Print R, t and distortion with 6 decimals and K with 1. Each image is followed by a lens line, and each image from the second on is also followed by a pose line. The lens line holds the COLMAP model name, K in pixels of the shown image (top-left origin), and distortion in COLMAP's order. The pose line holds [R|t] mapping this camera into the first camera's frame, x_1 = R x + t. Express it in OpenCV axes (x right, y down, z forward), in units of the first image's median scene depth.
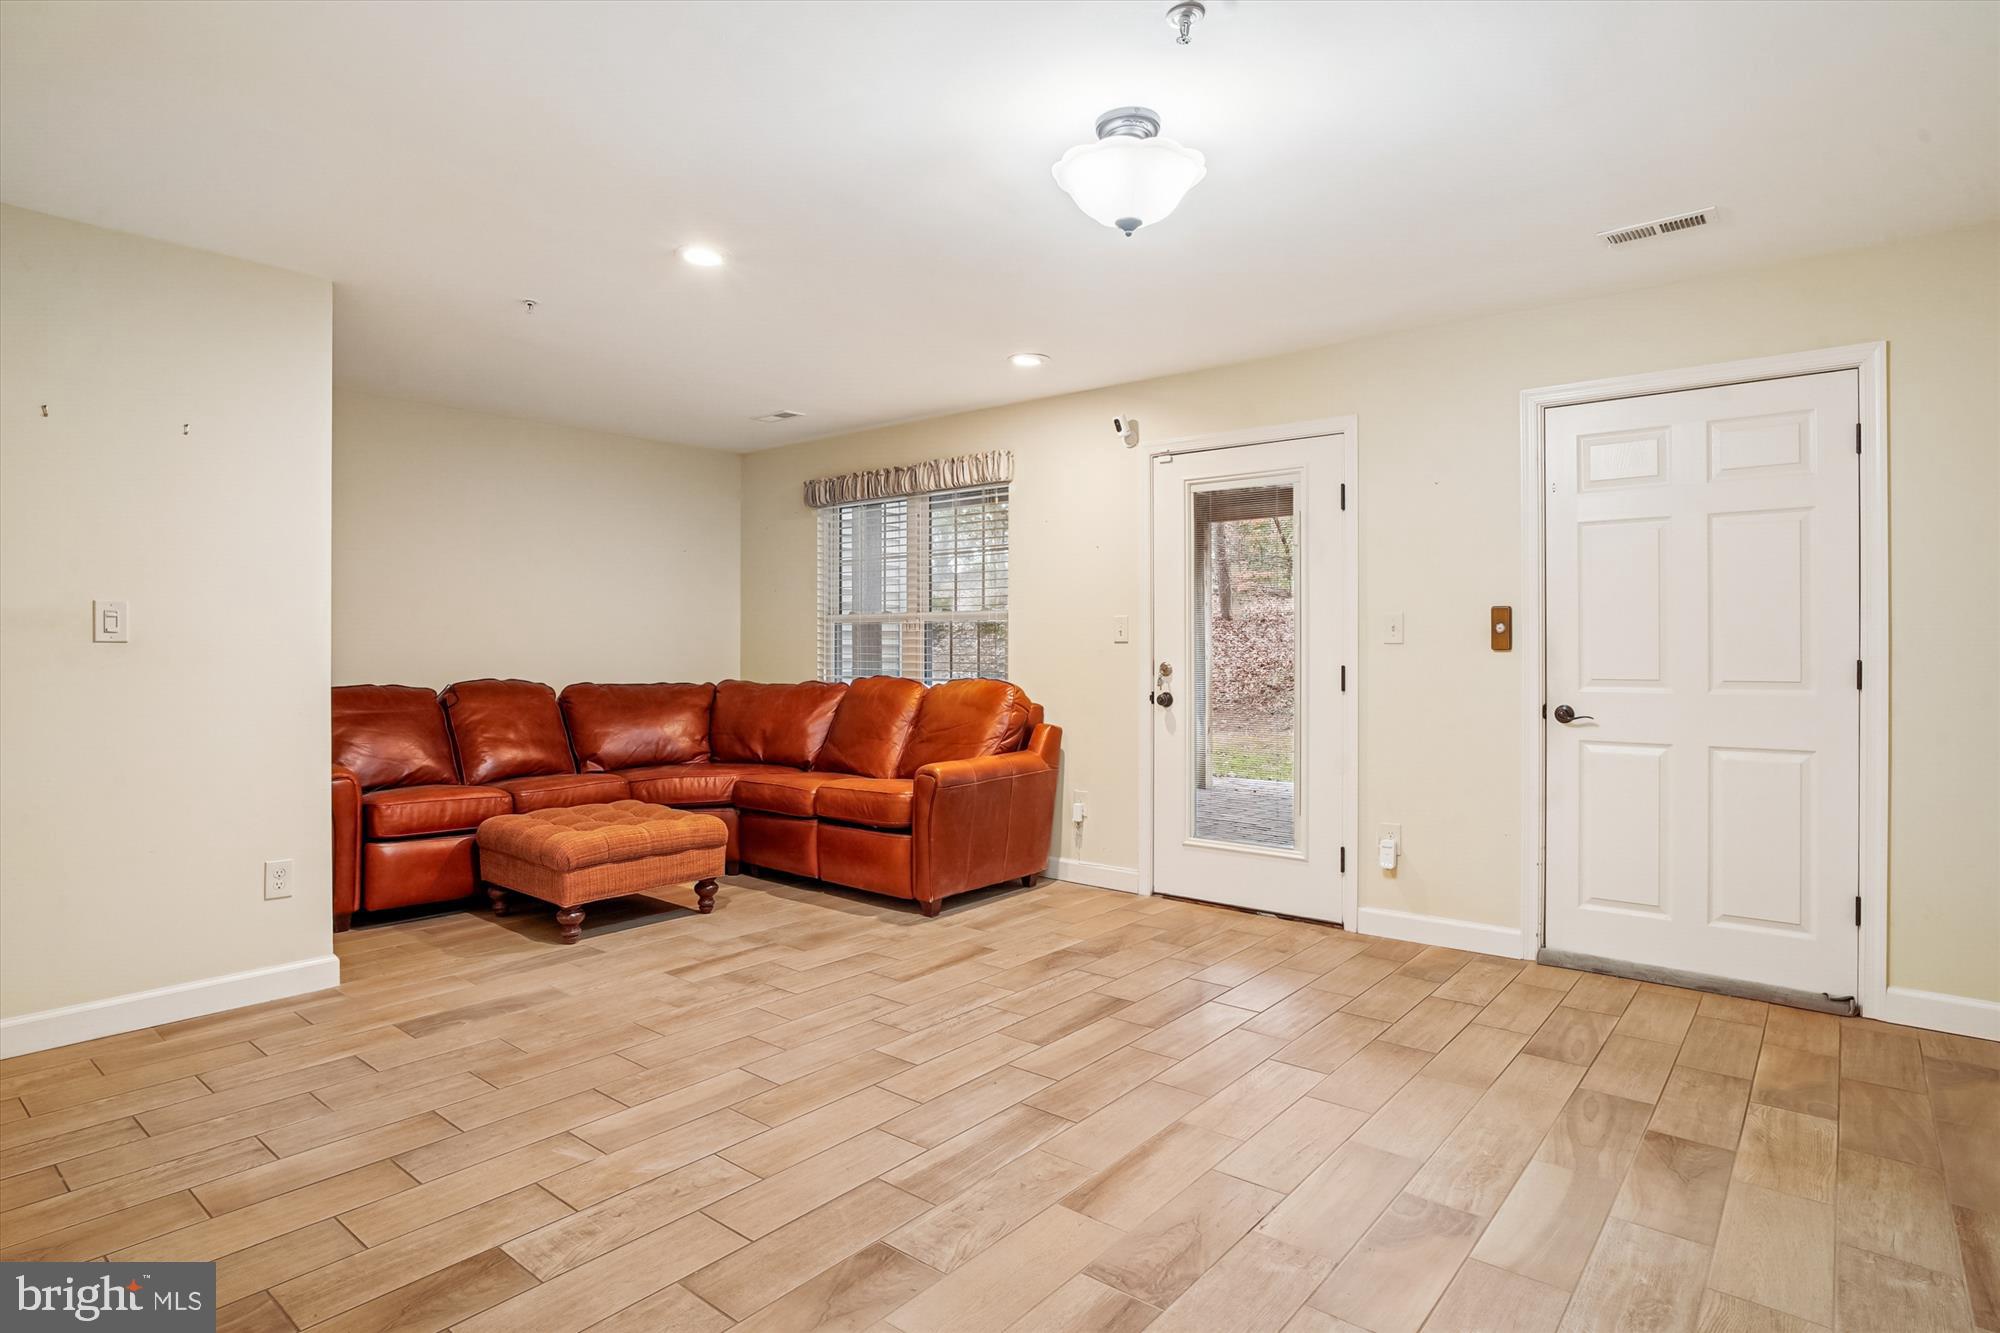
lens RADIAL K [[1046.4, 0, 1000.0], [0, 1046.4, 666.5], [0, 0, 1]] dist [0.001268, 0.000241]
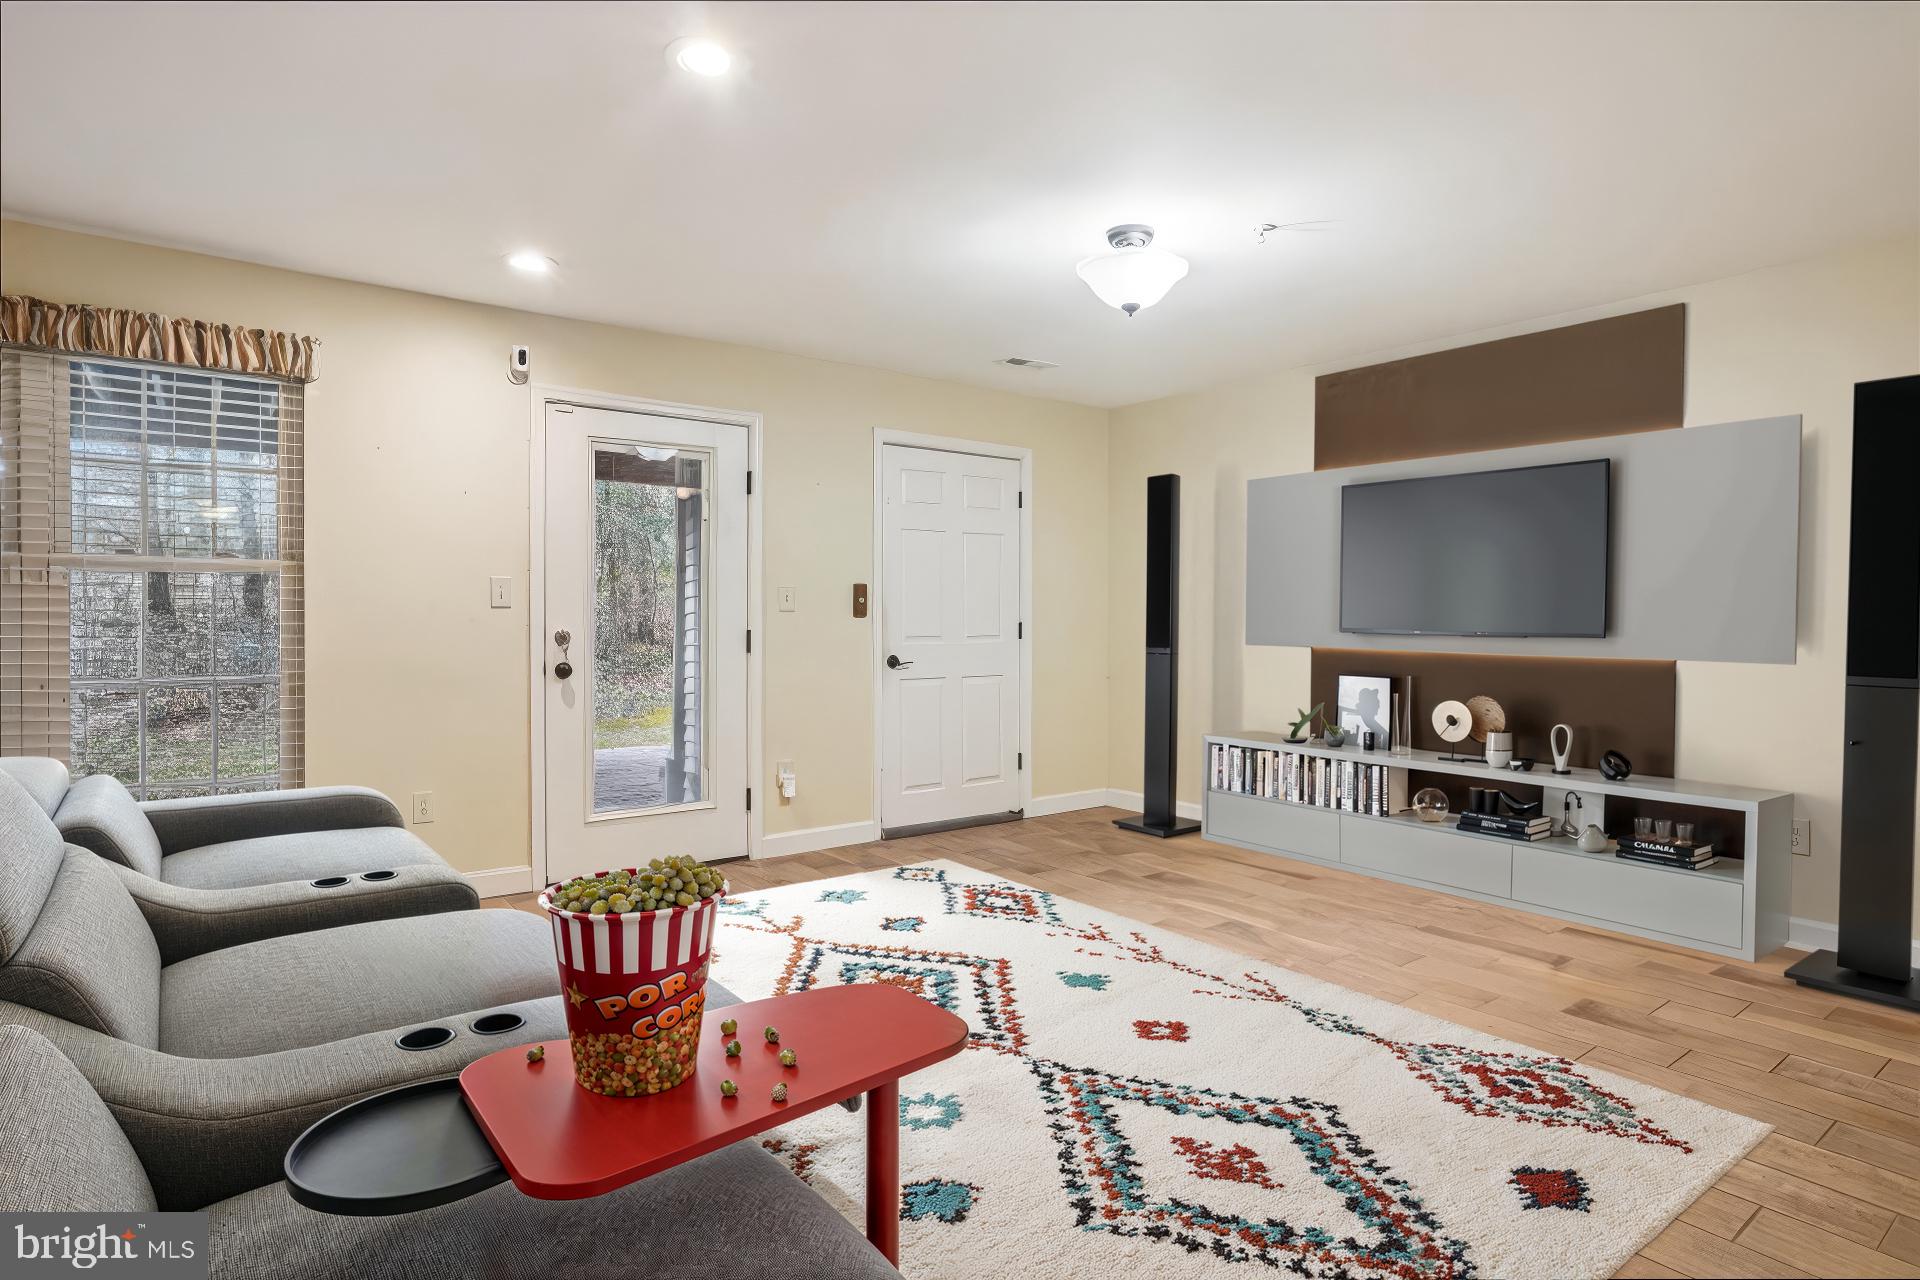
lens RADIAL K [[1047.5, 0, 959.8], [0, 1047.5, 626.2], [0, 0, 1]] dist [-0.036548, 0.000229]
pose [[0.242978, -0.013636, 0.969936, -0.798371], [0.010463, 0.999880, 0.011436, -0.017444], [-0.969975, 0.007370, 0.243092, 0.552689]]
